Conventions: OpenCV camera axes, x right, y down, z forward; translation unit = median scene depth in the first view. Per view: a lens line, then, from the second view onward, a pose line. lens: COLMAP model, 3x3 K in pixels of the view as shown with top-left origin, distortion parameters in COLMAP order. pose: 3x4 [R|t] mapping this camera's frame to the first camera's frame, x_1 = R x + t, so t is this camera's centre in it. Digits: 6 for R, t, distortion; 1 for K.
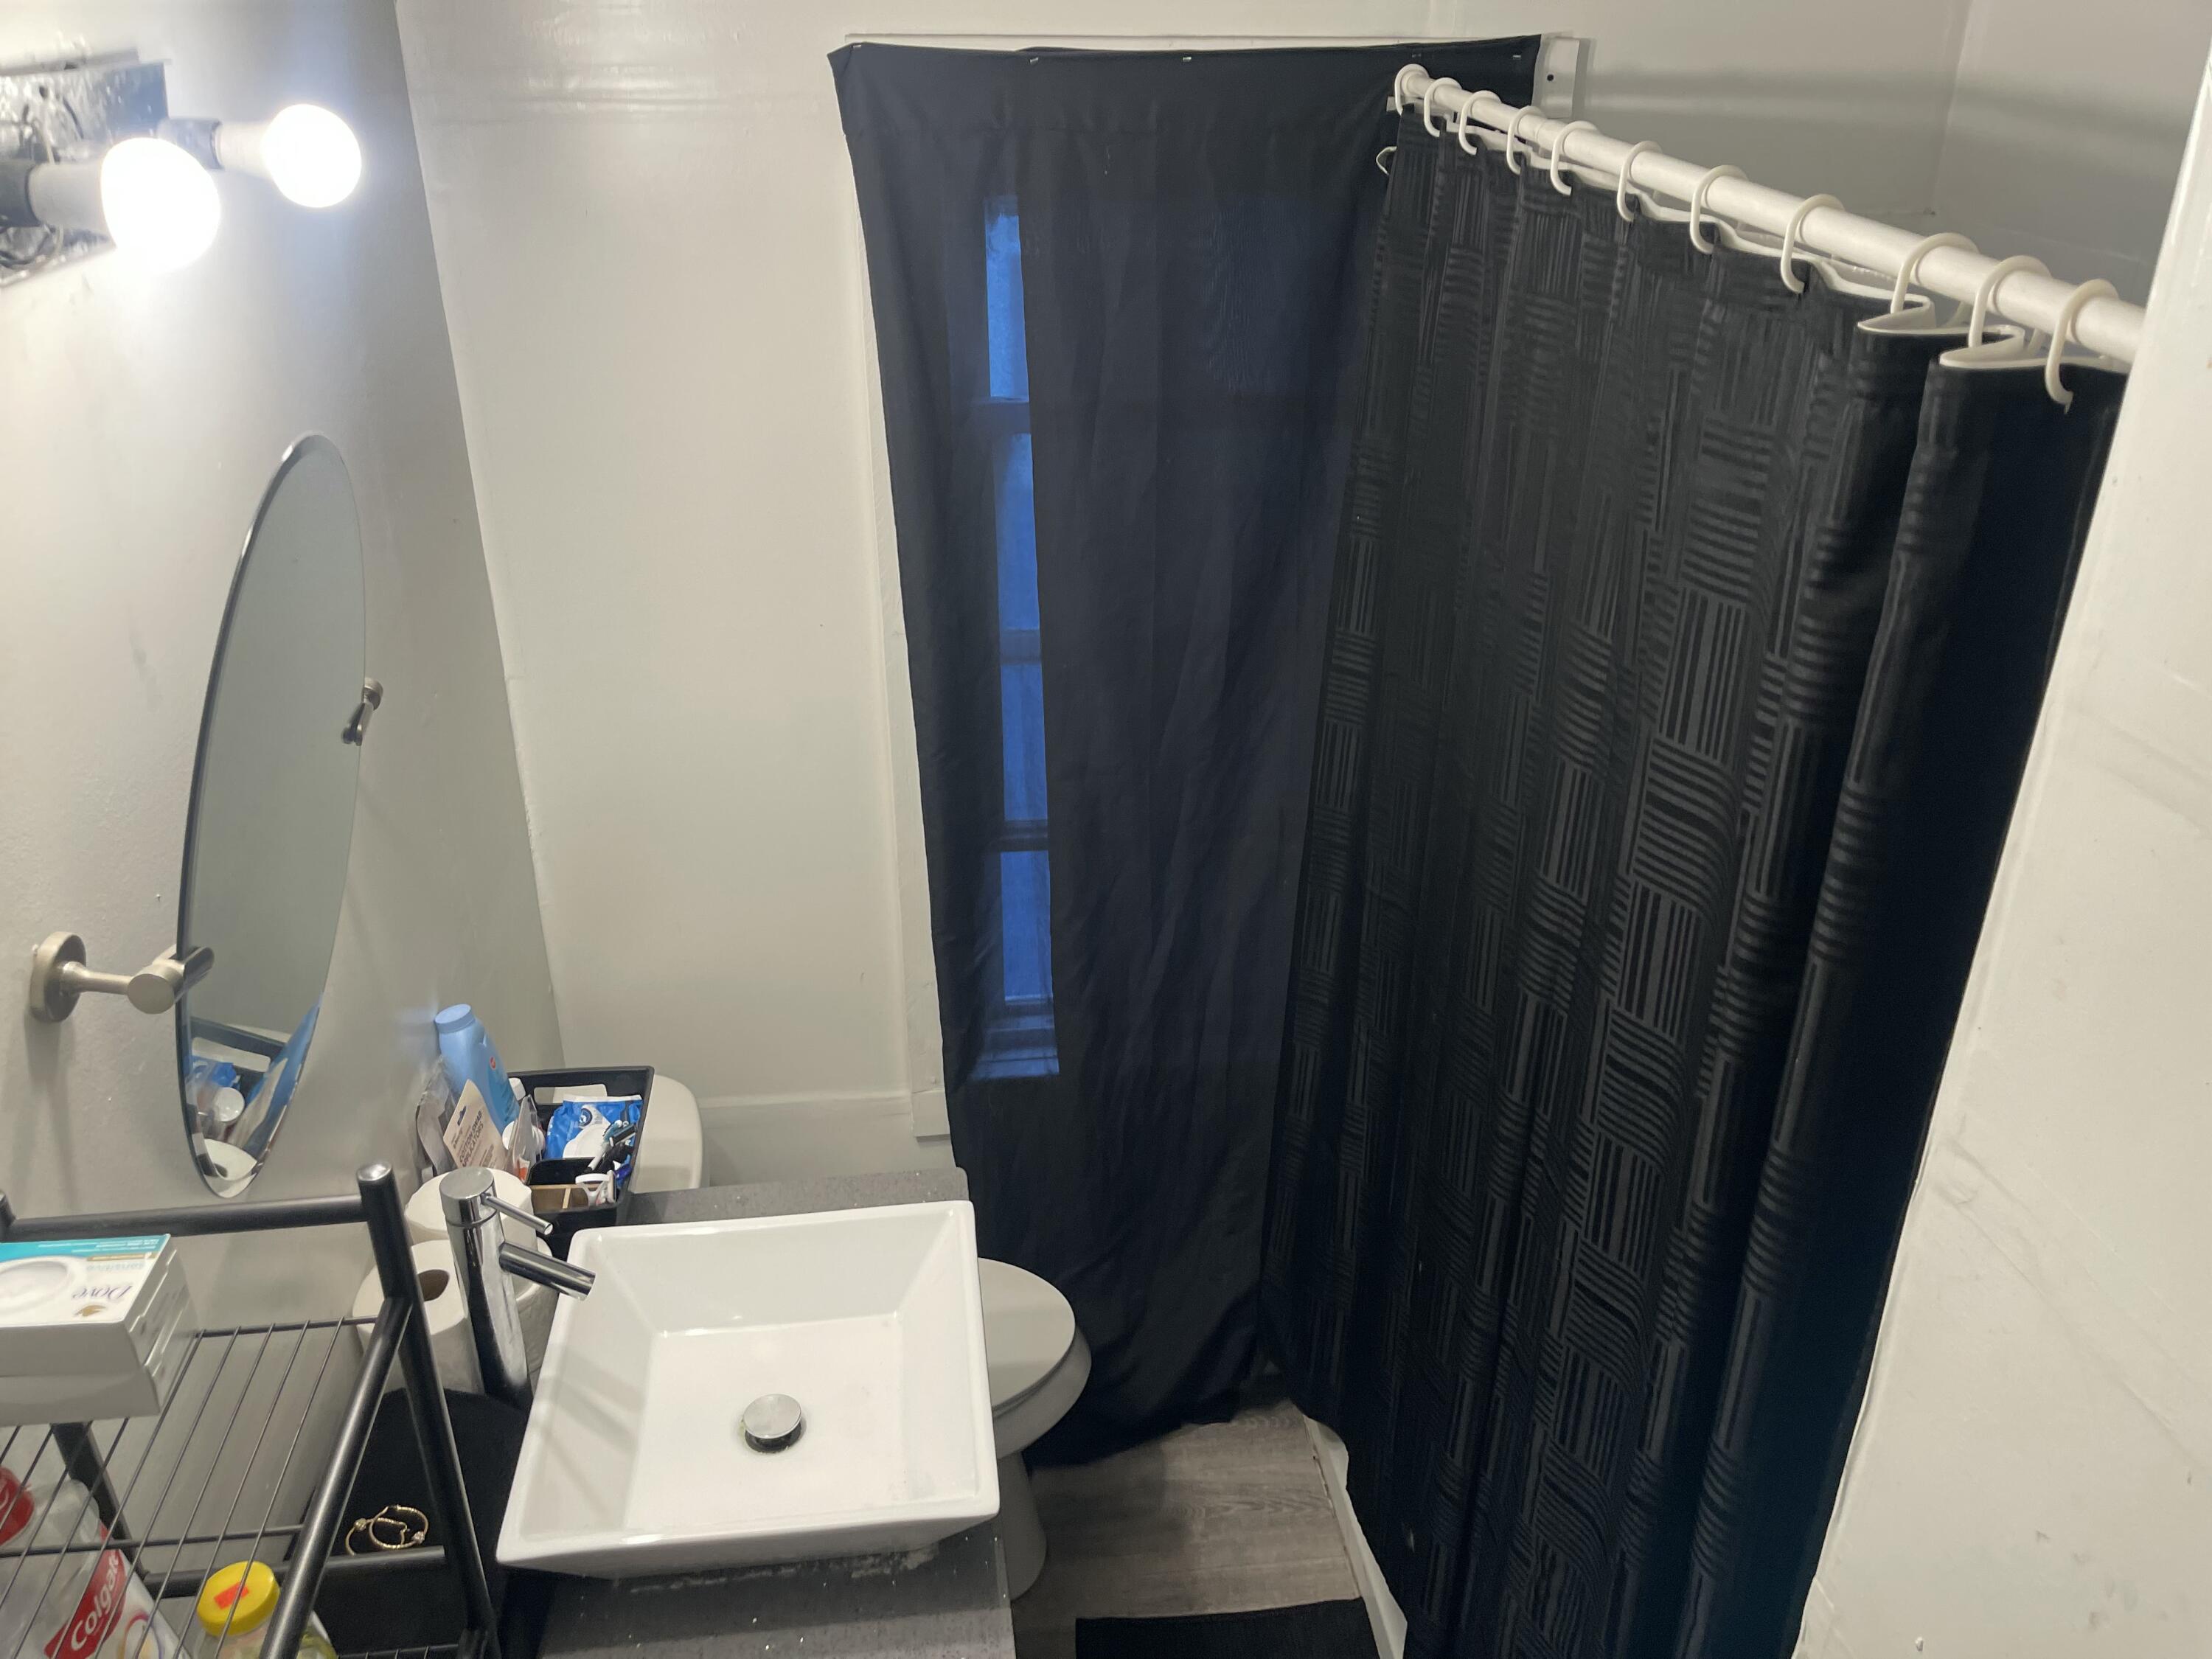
lens RADIAL K [[1686.8, 0, 1092.7], [0, 1686.8, 837.2], [0, 0, 1]] dist [0.067274, -0.084604]
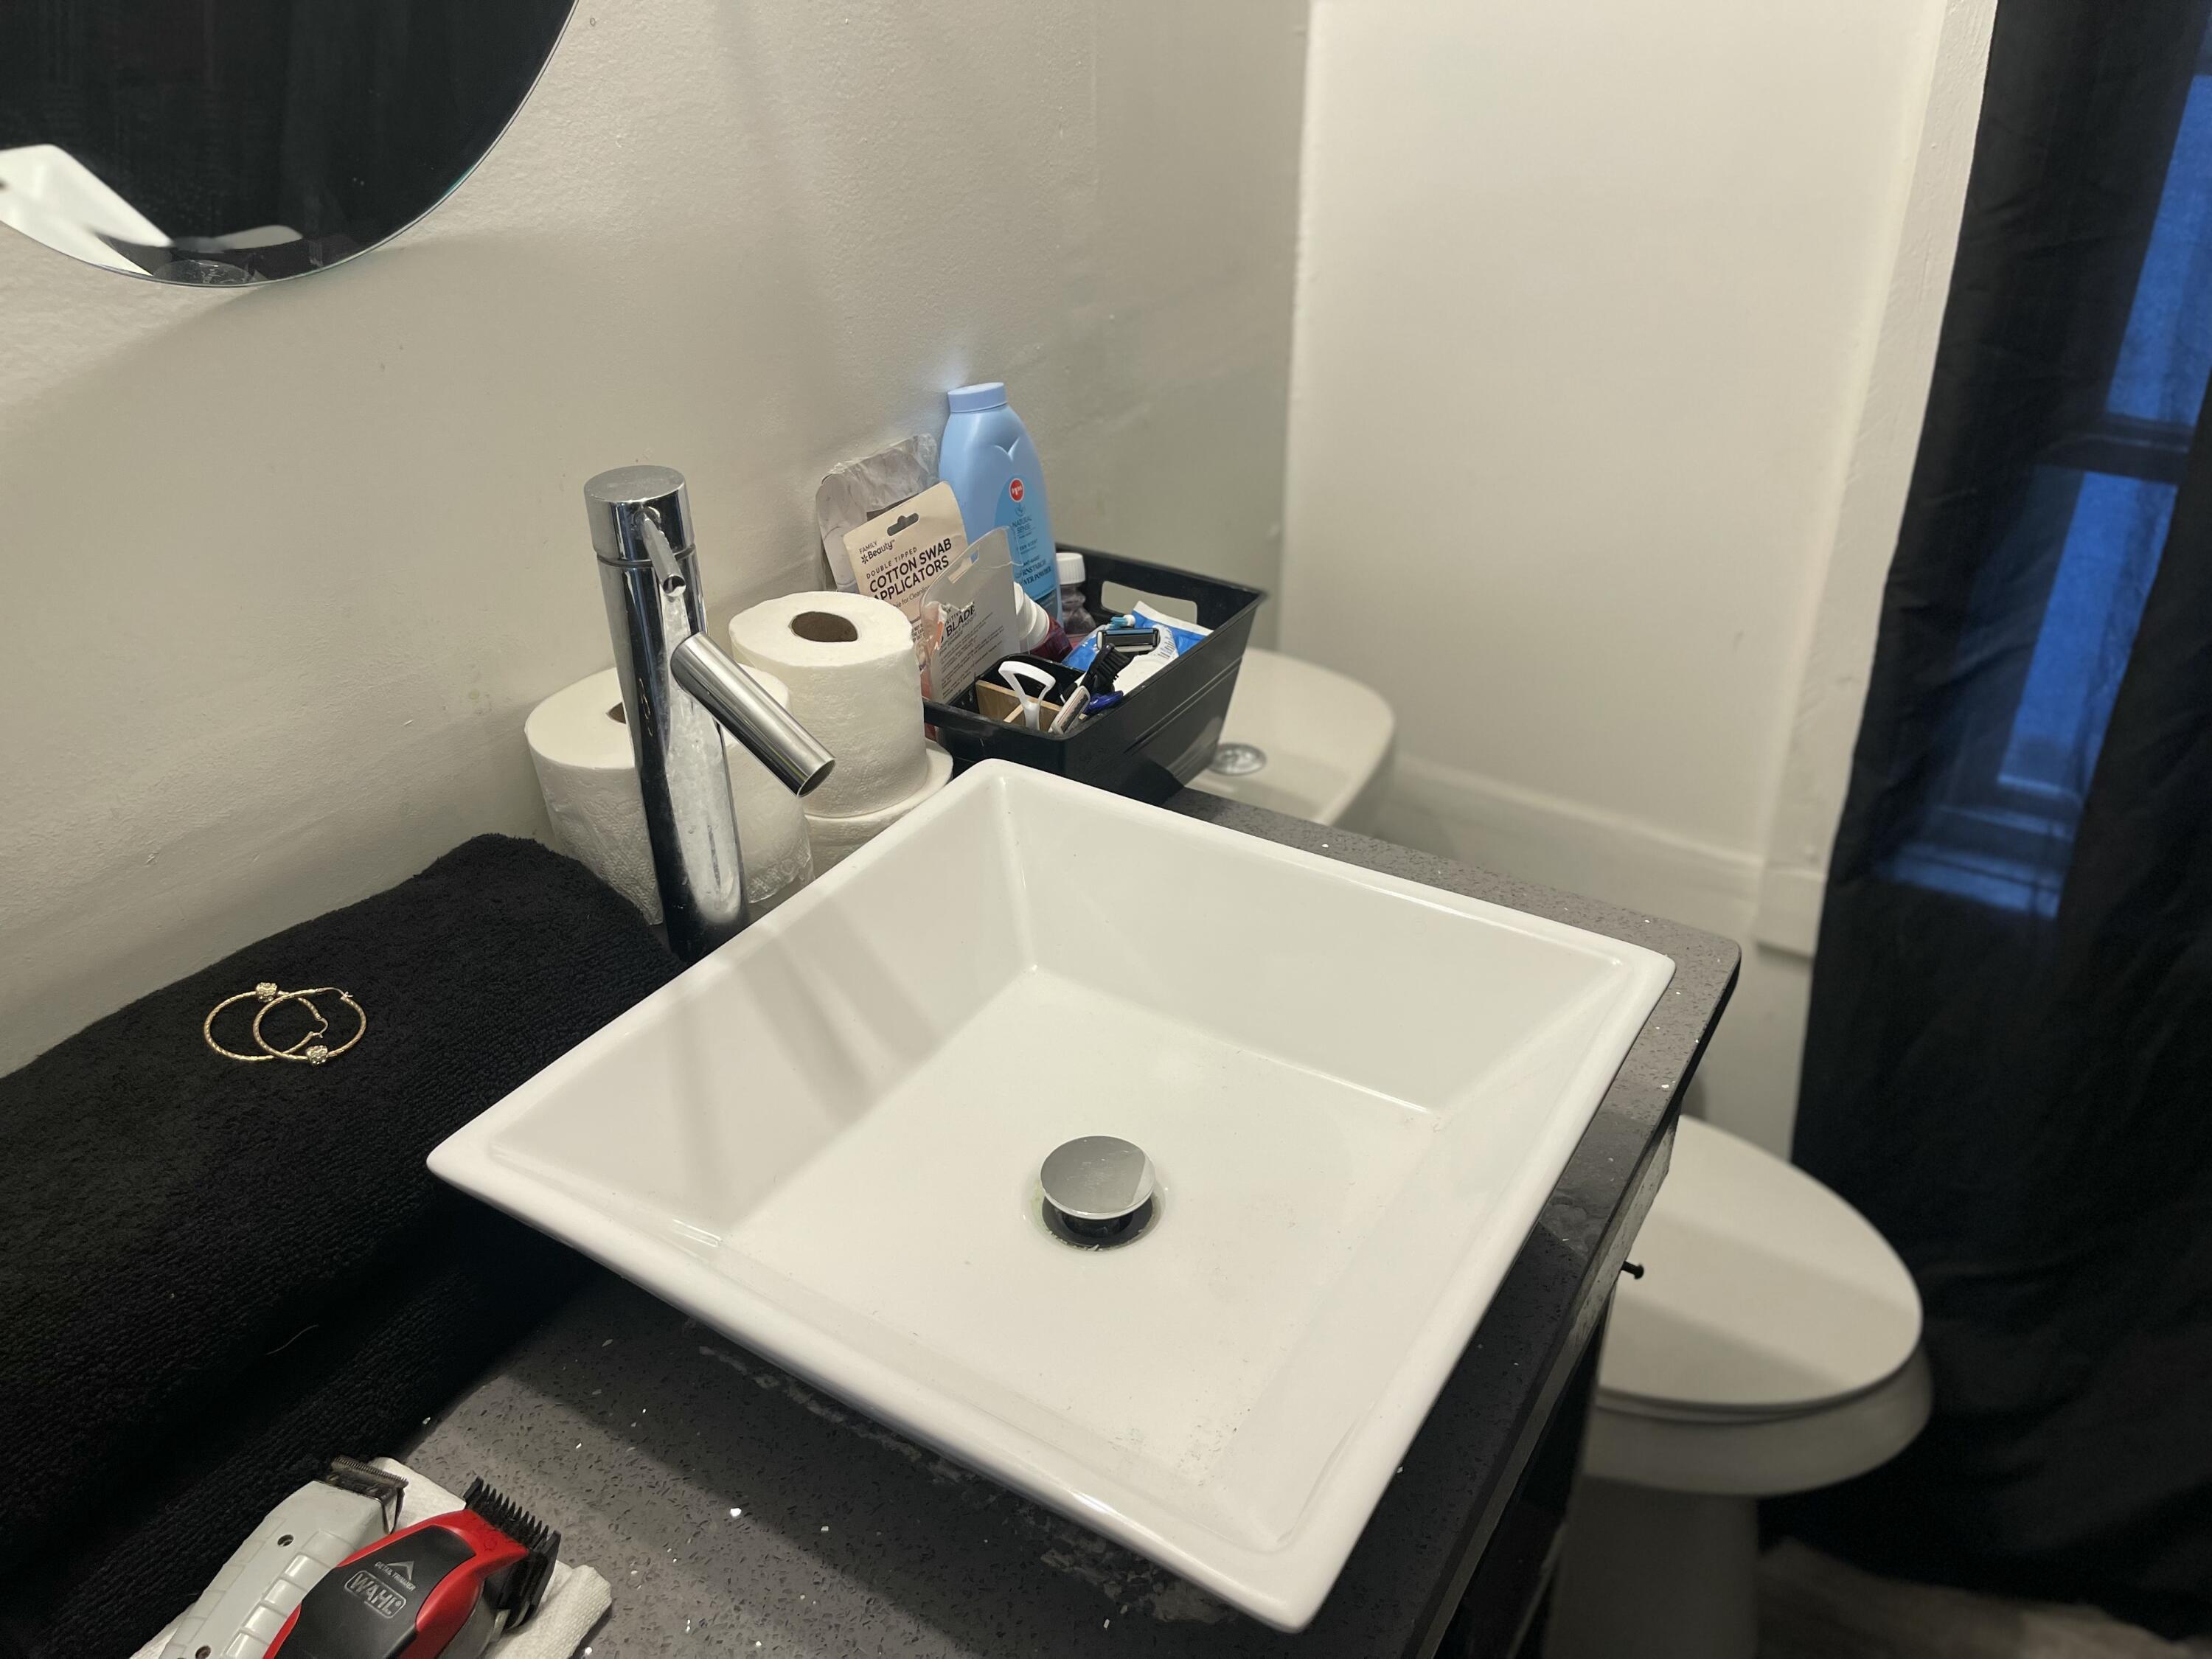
lens RADIAL K [[1686.8, 0, 1107.7], [0, 1686.8, 829.6], [0, 0, 1]] dist [0.067274, -0.084604]
pose [[0.779509, 0.309833, -0.544397, 0.038773], [-0.264522, 0.950630, 0.162270, 0.120804], [0.567797, 0.017514, 0.822982, 0.440313]]
